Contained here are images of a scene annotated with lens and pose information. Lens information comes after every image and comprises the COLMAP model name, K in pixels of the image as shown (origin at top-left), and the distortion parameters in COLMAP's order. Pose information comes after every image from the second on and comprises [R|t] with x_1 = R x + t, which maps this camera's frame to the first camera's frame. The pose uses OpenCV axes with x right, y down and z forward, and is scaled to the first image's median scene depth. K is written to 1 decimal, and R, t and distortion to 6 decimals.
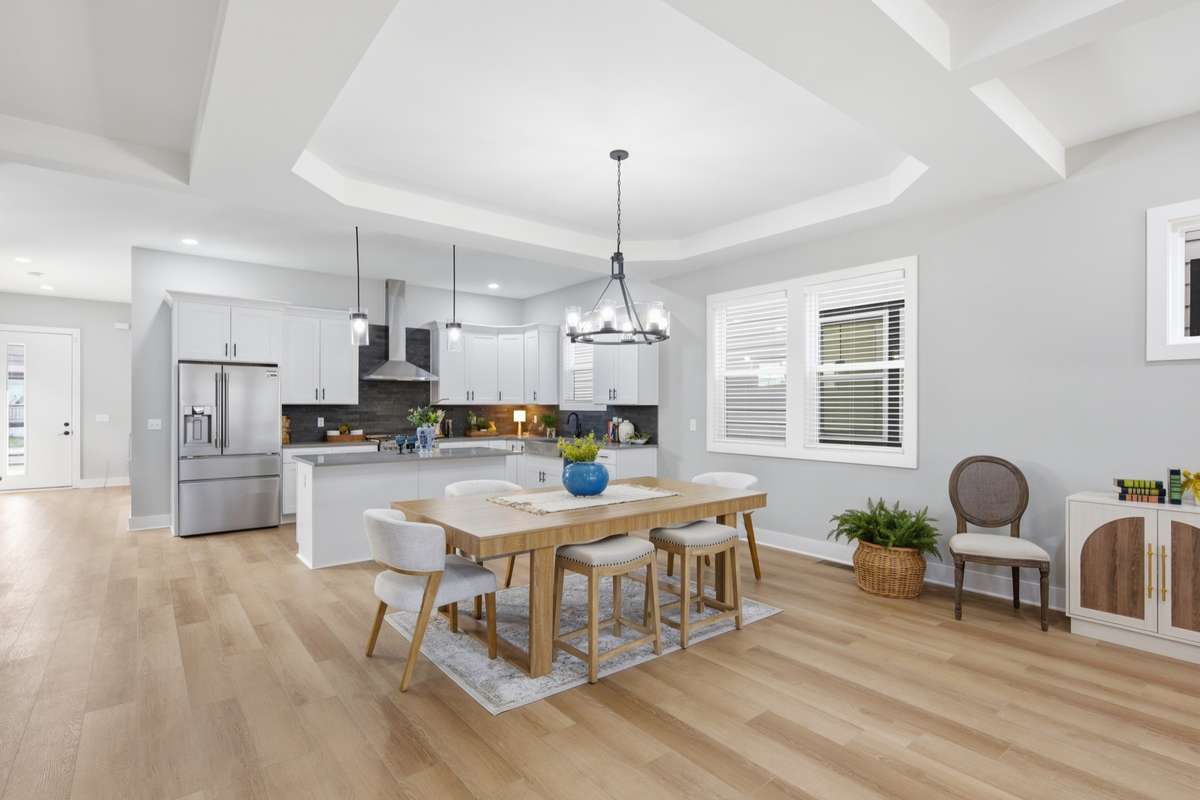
lens RADIAL K [[568.8, 0, 594.6], [0, 568.8, 407.2], [0, 0, 1]] dist [0.000474, 0.000015]
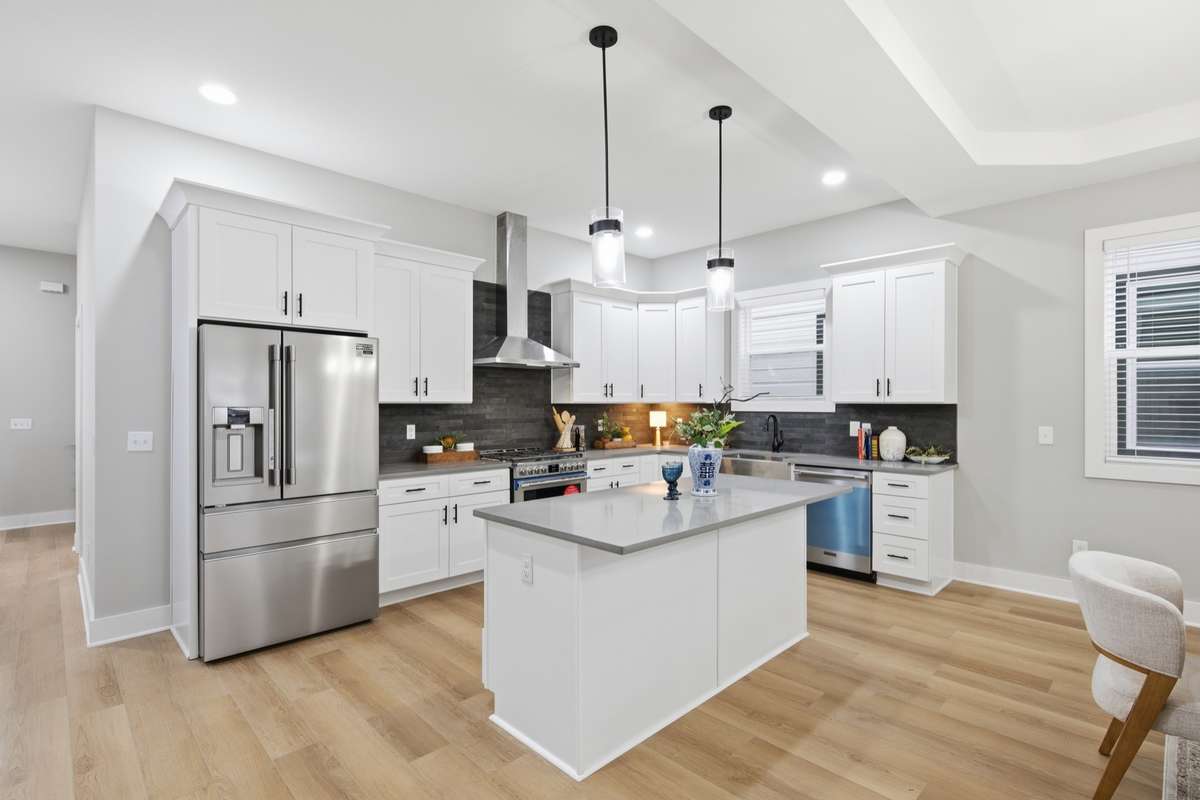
lens RADIAL K [[559.8, 0, 600.0], [0, 559.8, 400.0], [0, 0, 1]] dist [-0.001522, -0.000062]
pose [[0.994432, -0.000896, 0.105379, -0.319209], [0.001785, 0.999964, -0.008344, -0.003035], [-0.105367, 0.008486, 0.994397, 0.343910]]
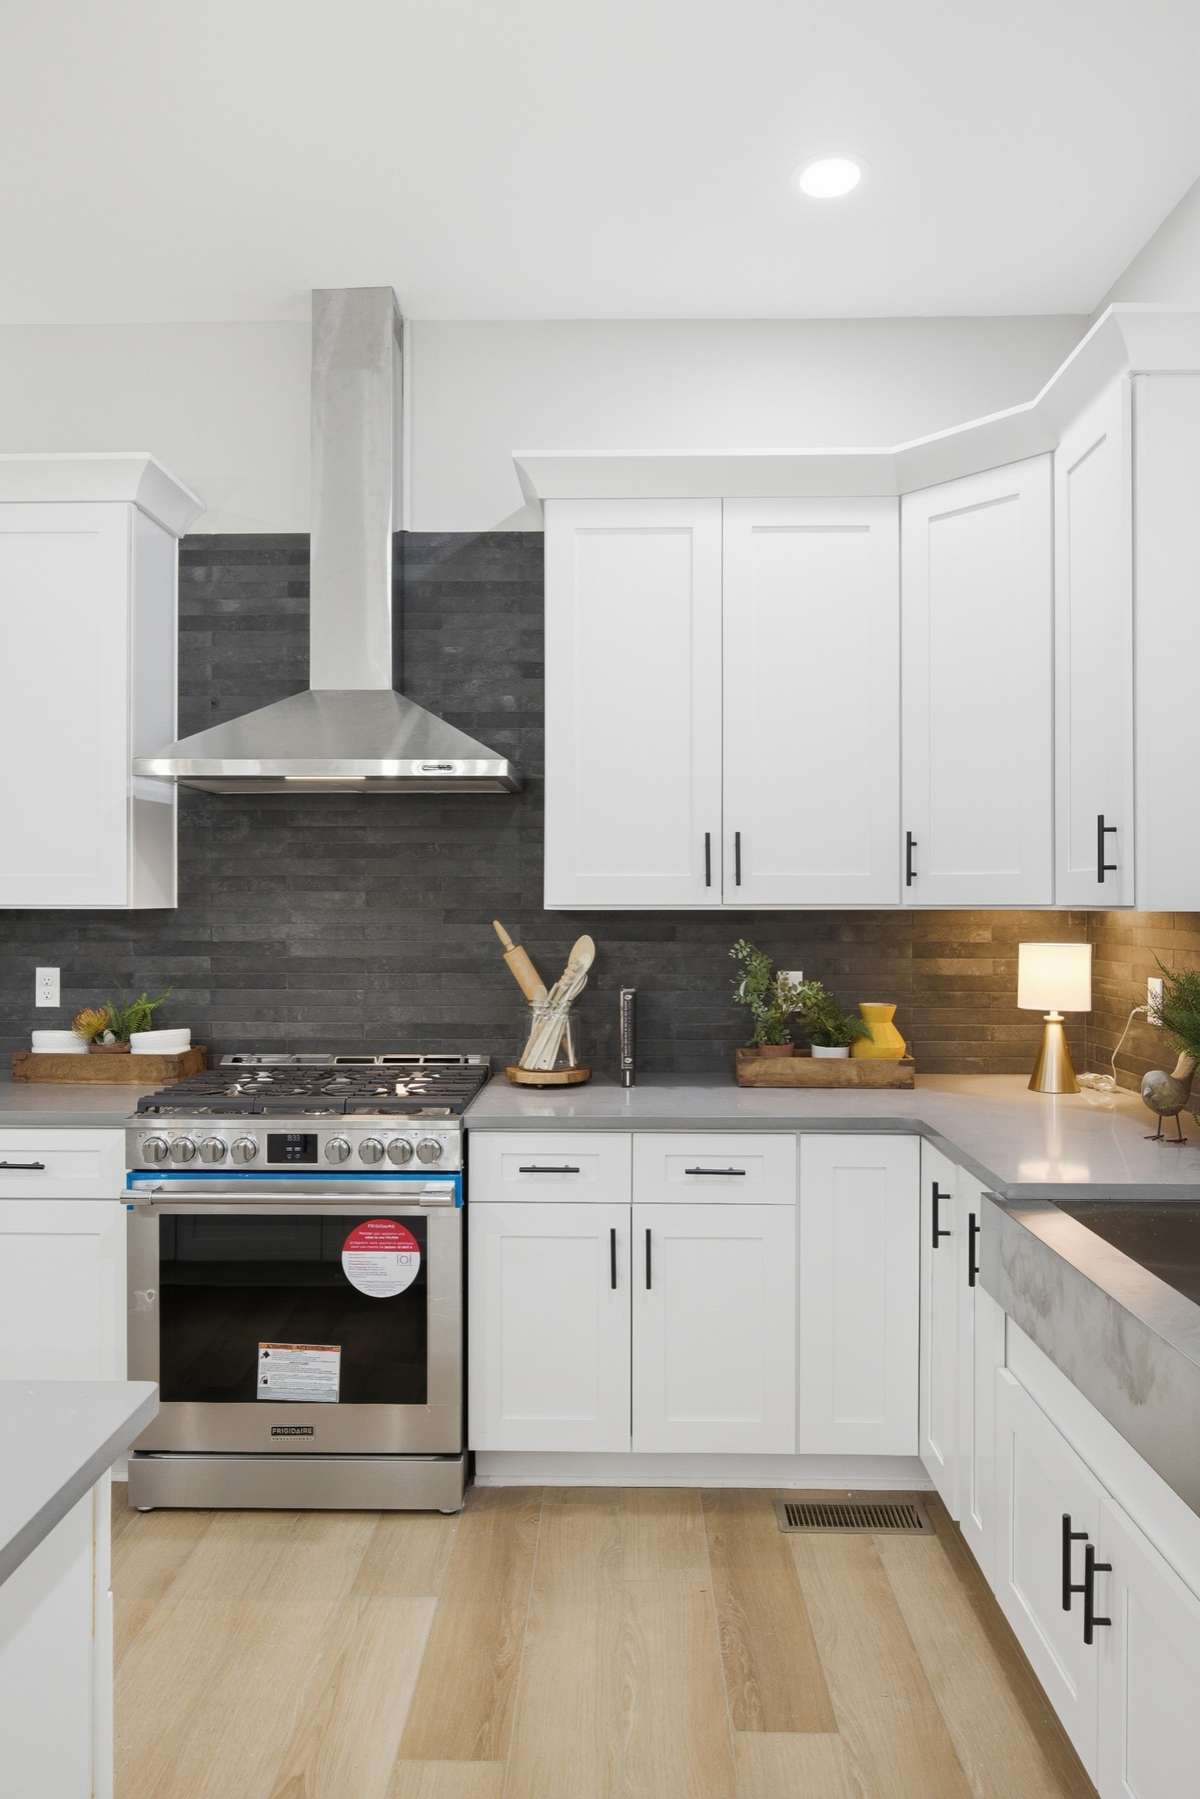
lens RADIAL K [[1142.4, 0, 600.0], [0, 1142.4, 899.5], [0, 0, 1]] dist [-0.001391, 0.000331]
pose [[0.768914, 0.000482, -0.639352, -0.021271], [-0.000990, 0.999999, -0.000437, -0.007924], [0.639351, 0.000969, 0.768914, 0.744854]]
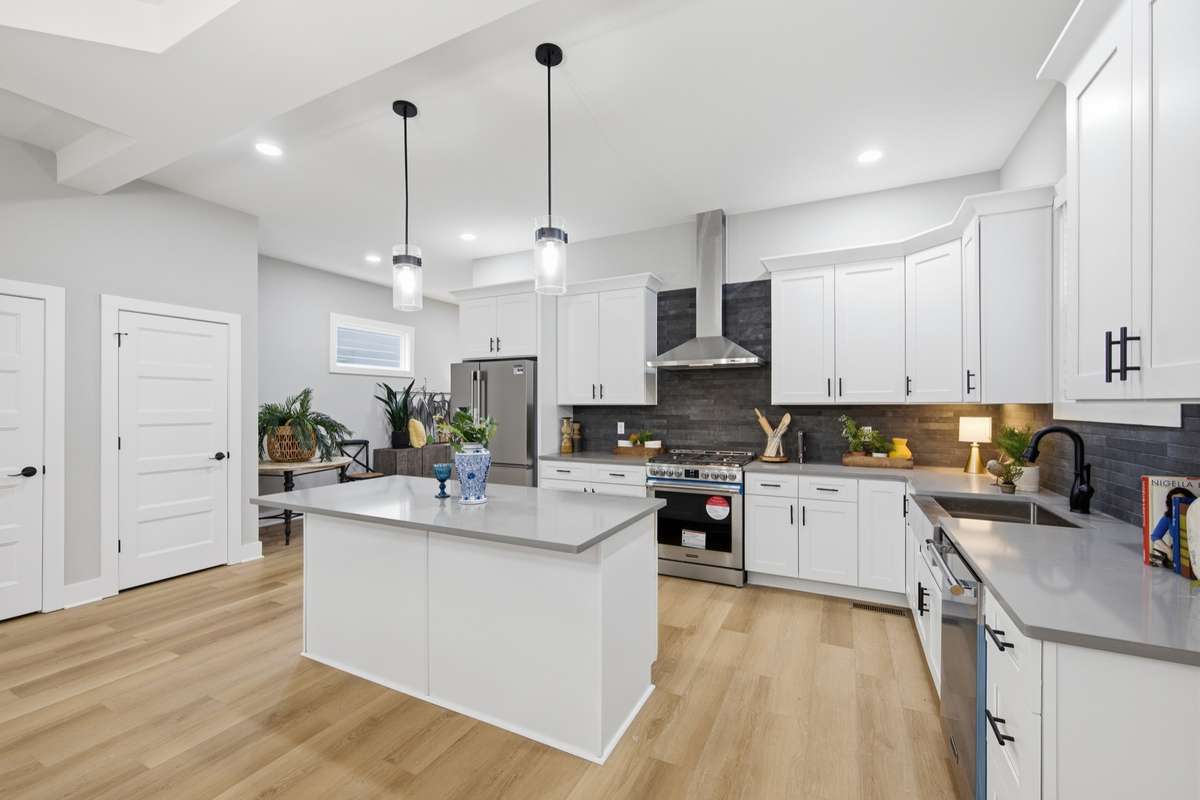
lens RADIAL K [[488.0, 0, 601.2], [0, 488.0, 408.1], [0, 0, 1]] dist [-0.002786, -0.000149]
pose [[0.423683, 0.004632, -0.905799, 0.102550], [0.002011, 0.999980, 0.006054, -0.004514], [0.905808, -0.004386, 0.423665, 0.653521]]
